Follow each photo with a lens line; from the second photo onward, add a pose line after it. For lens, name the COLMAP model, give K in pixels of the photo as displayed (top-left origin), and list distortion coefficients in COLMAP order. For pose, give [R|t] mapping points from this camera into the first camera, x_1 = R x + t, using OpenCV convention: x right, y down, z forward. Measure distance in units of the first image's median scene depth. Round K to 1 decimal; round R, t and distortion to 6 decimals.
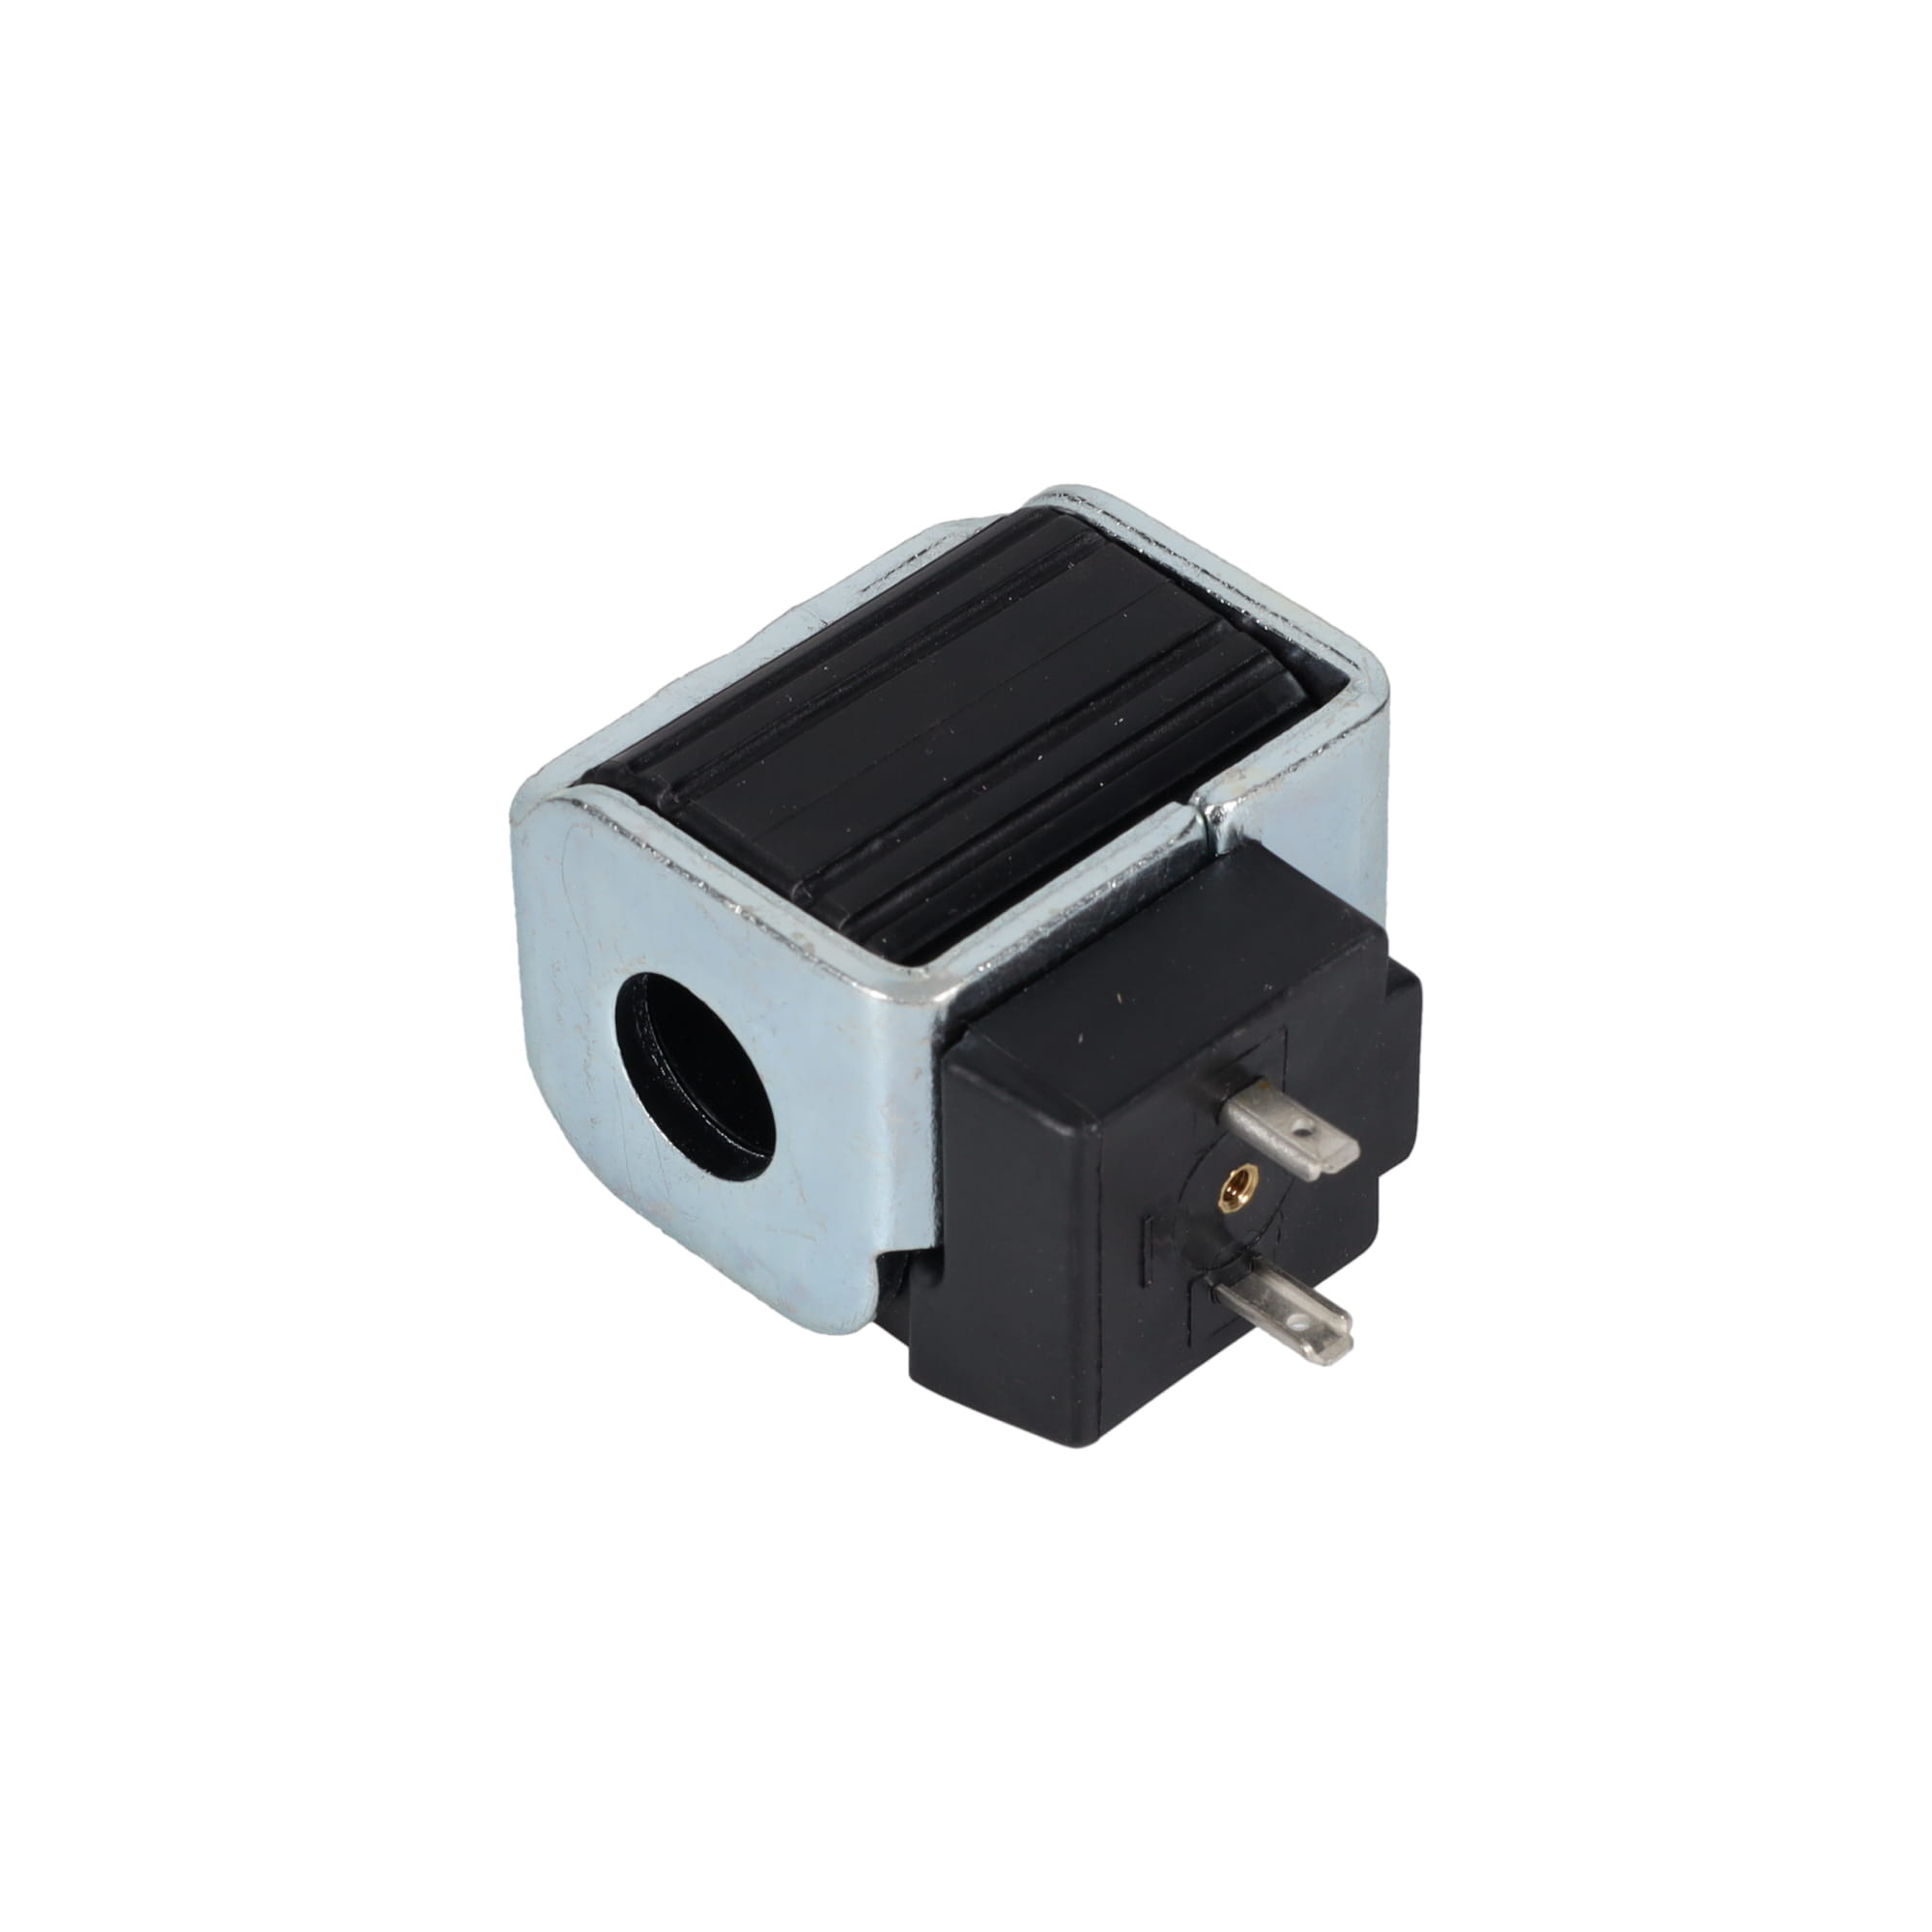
lens RADIAL K [[8957.5, 0, 963.9], [0, 8957.5, 961.5], [0, 0, 1]] dist [1.558946, 0.000000]
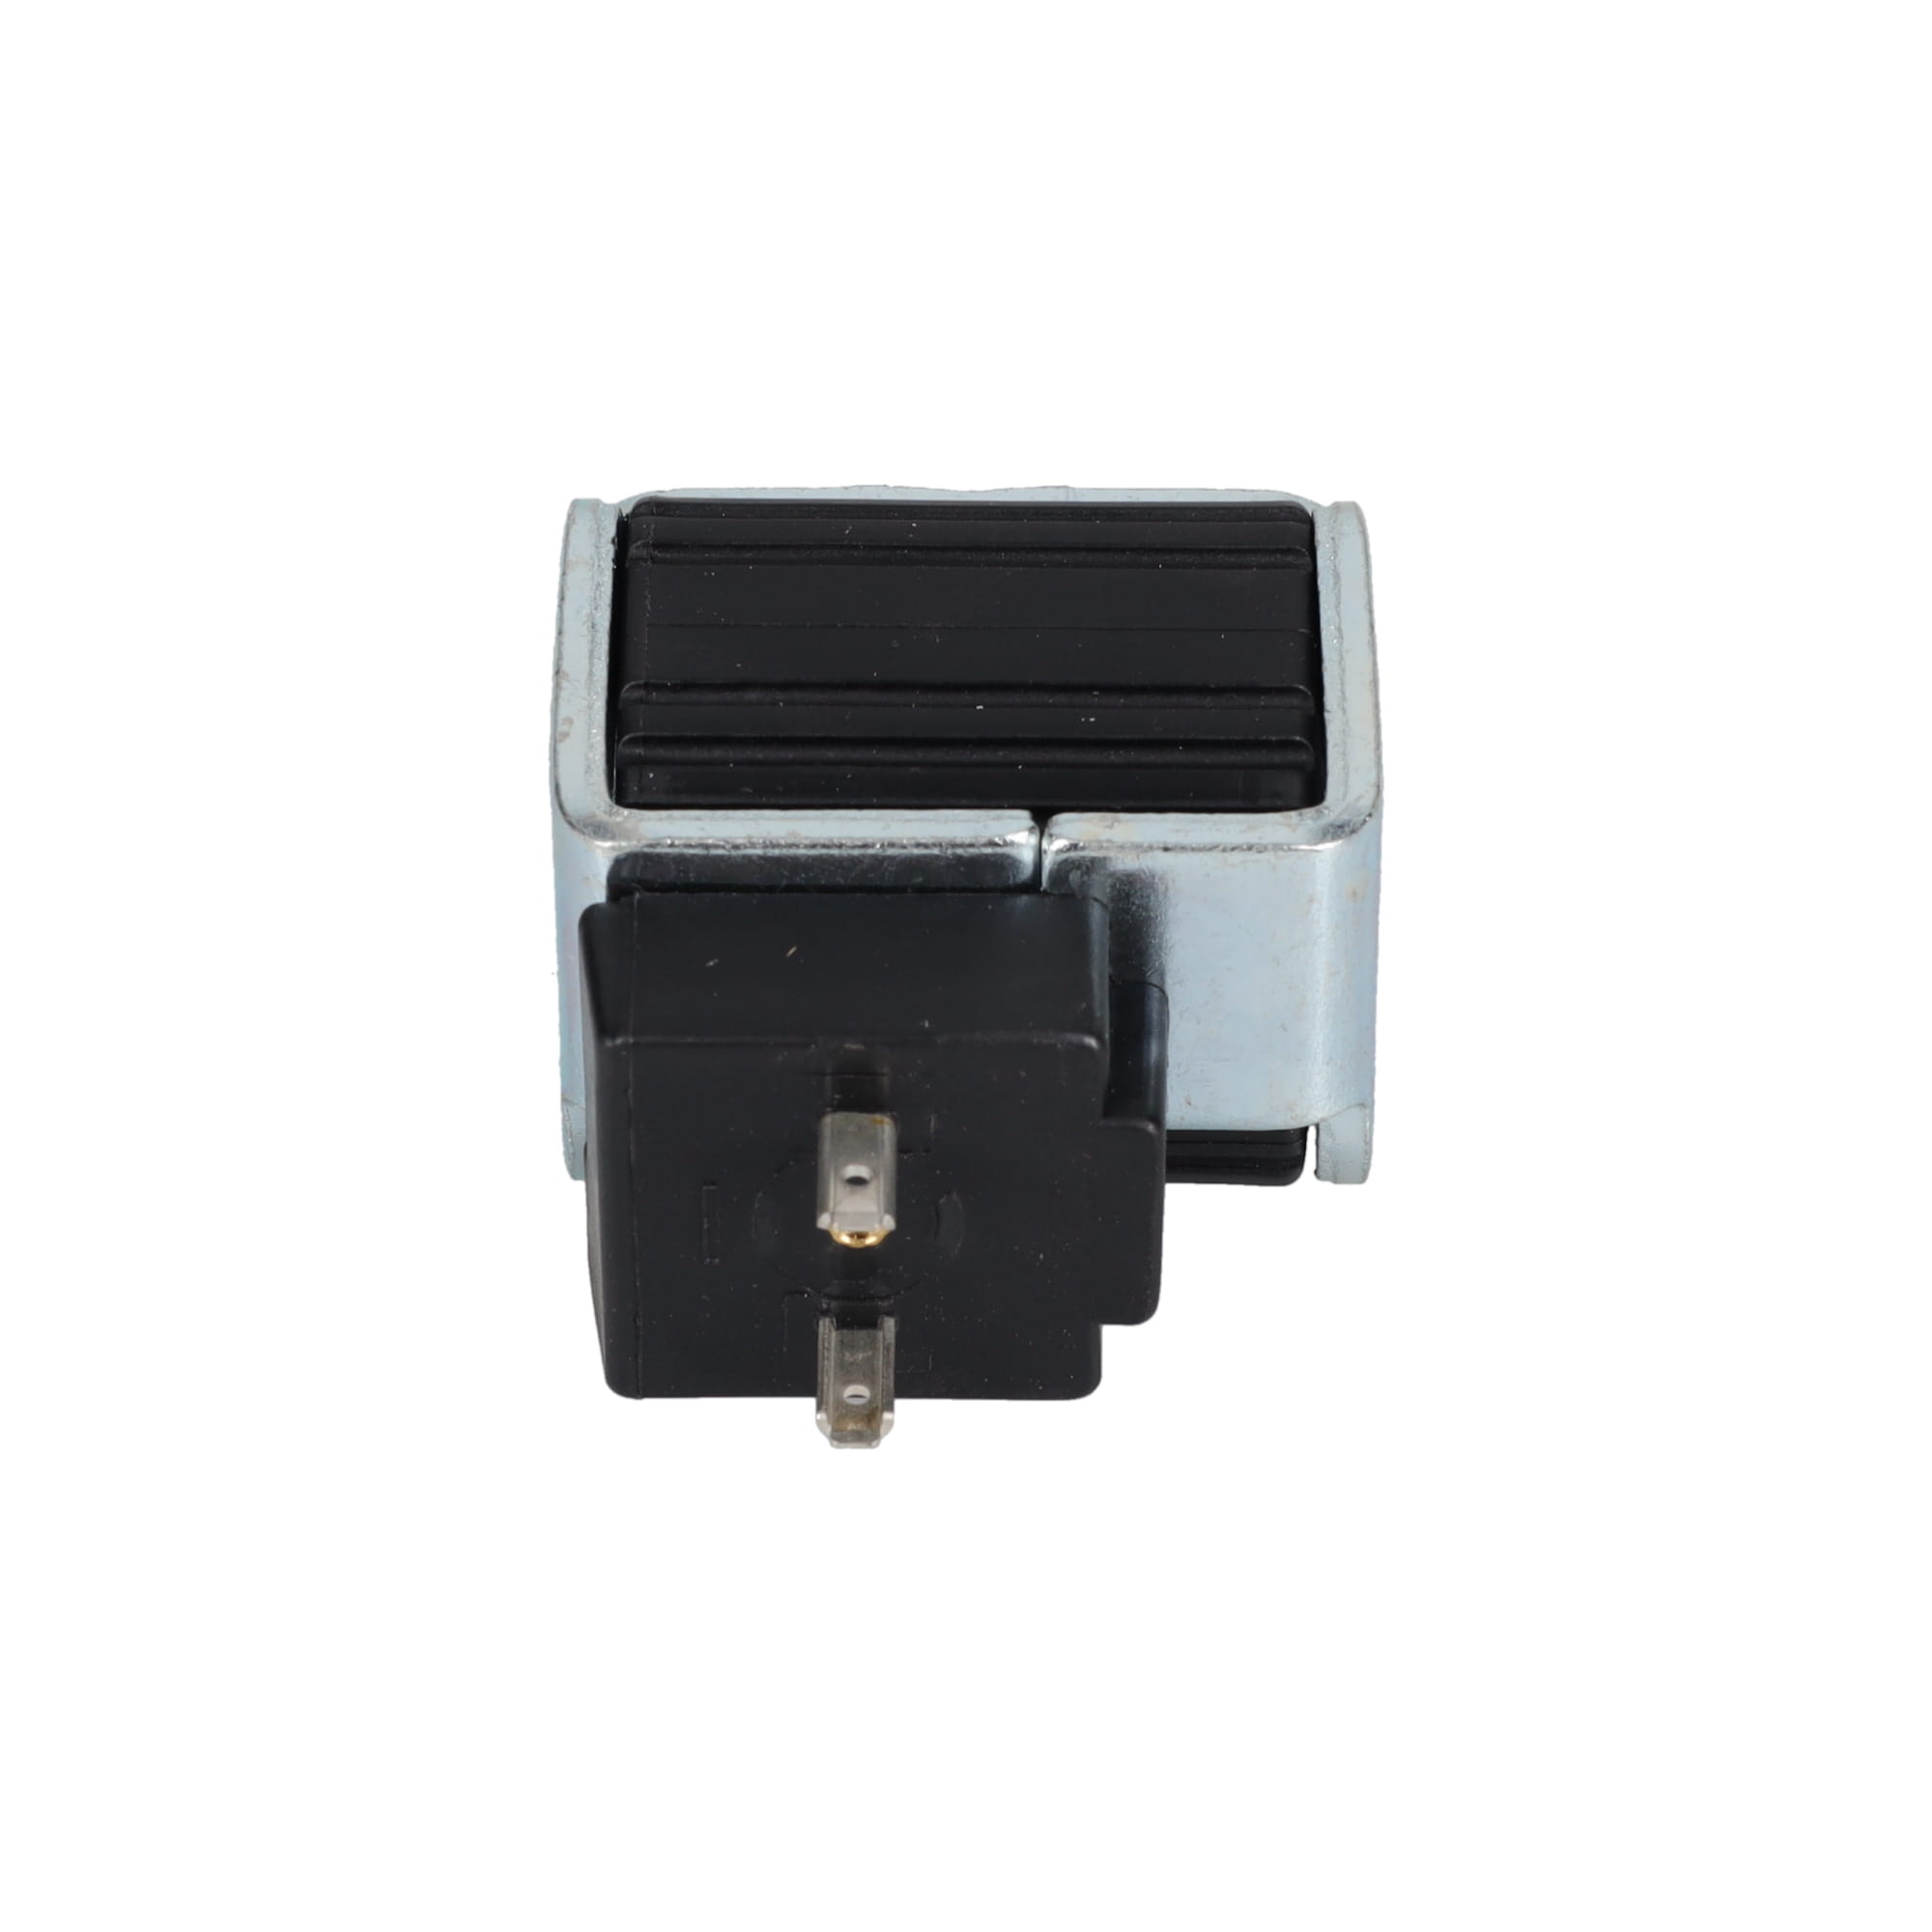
lens RADIAL K [[8957.5, 0, 972.7], [0, 8957.5, 971.0], [0, 0, 1]] dist [1.558946, 0.000000]
pose [[0.709757, 0.476354, -0.518971, 0.481544], [-0.470657, 0.868811, 0.153784, -0.136473], [0.524143, 0.135108, 0.840845, 0.258025]]
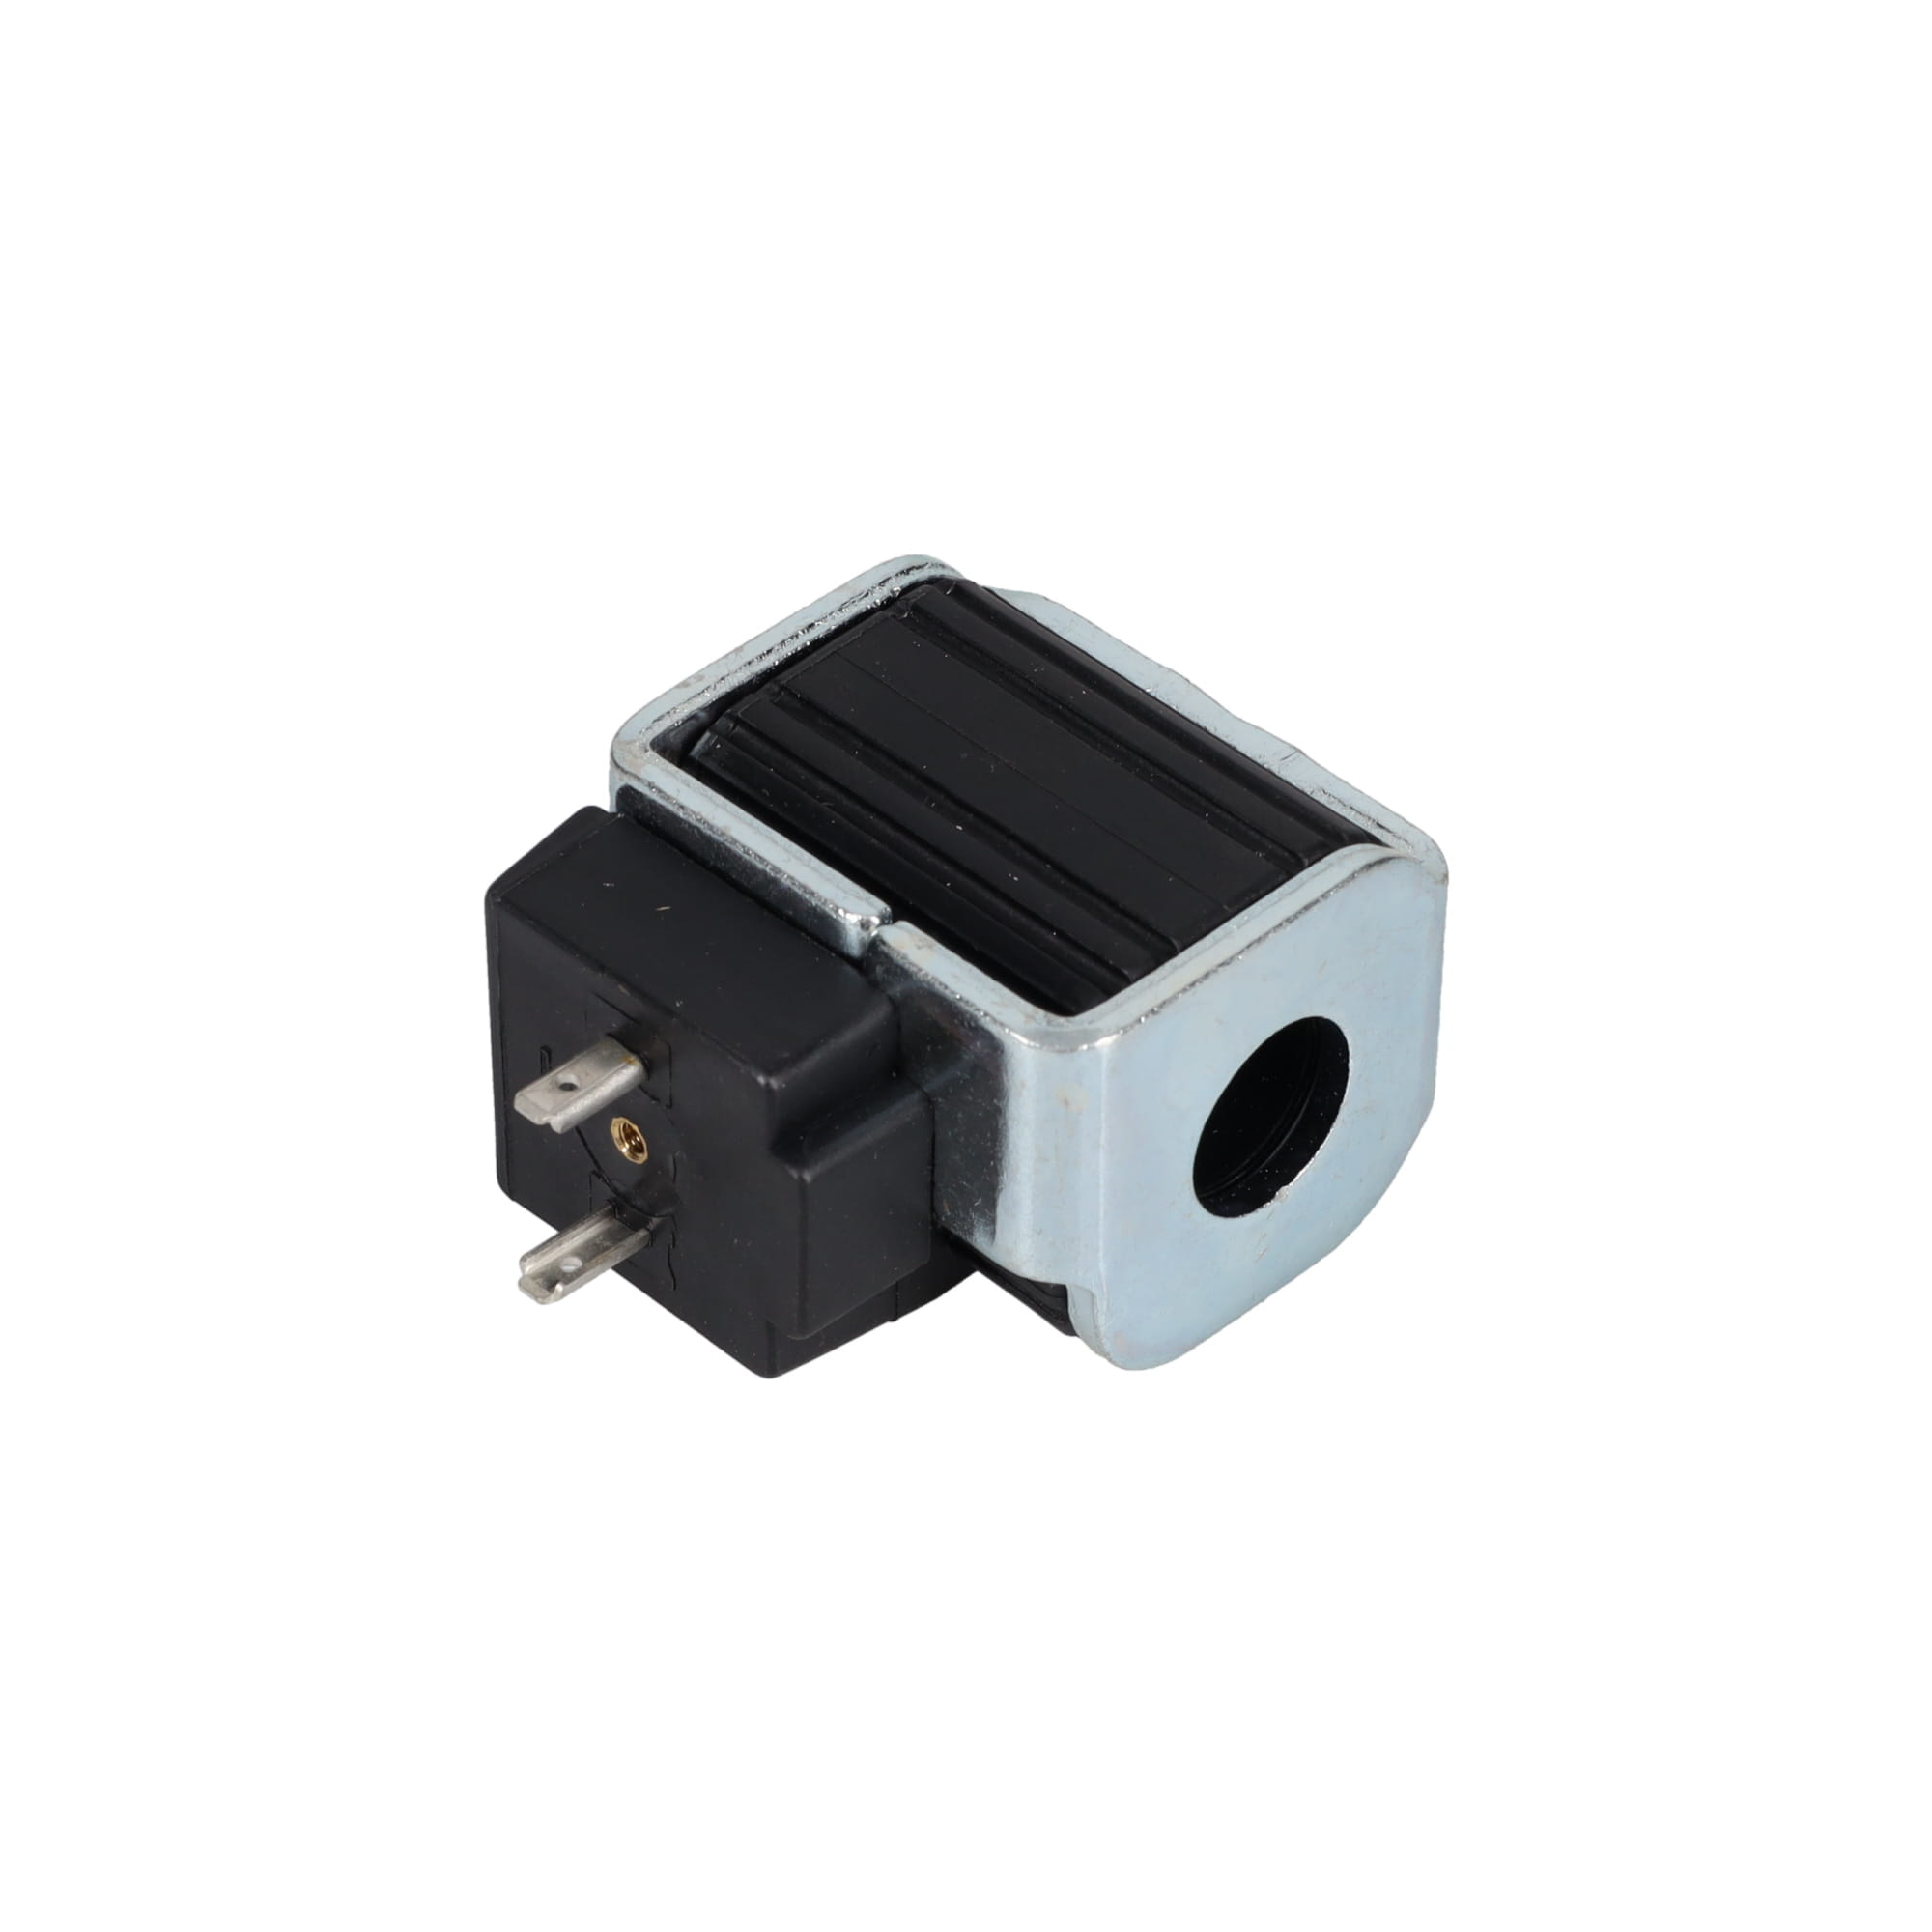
lens RADIAL K [[8957.5, 0, 965.4], [0, 8957.5, 968.8], [0, 0, 1]] dist [1.558946, 0.000000]
pose [[0.010559, 0.666598, -0.745343, 0.802755], [-0.669404, 0.558432, 0.489951, -0.528844], [0.742824, 0.493762, 0.452119, 0.535383]]
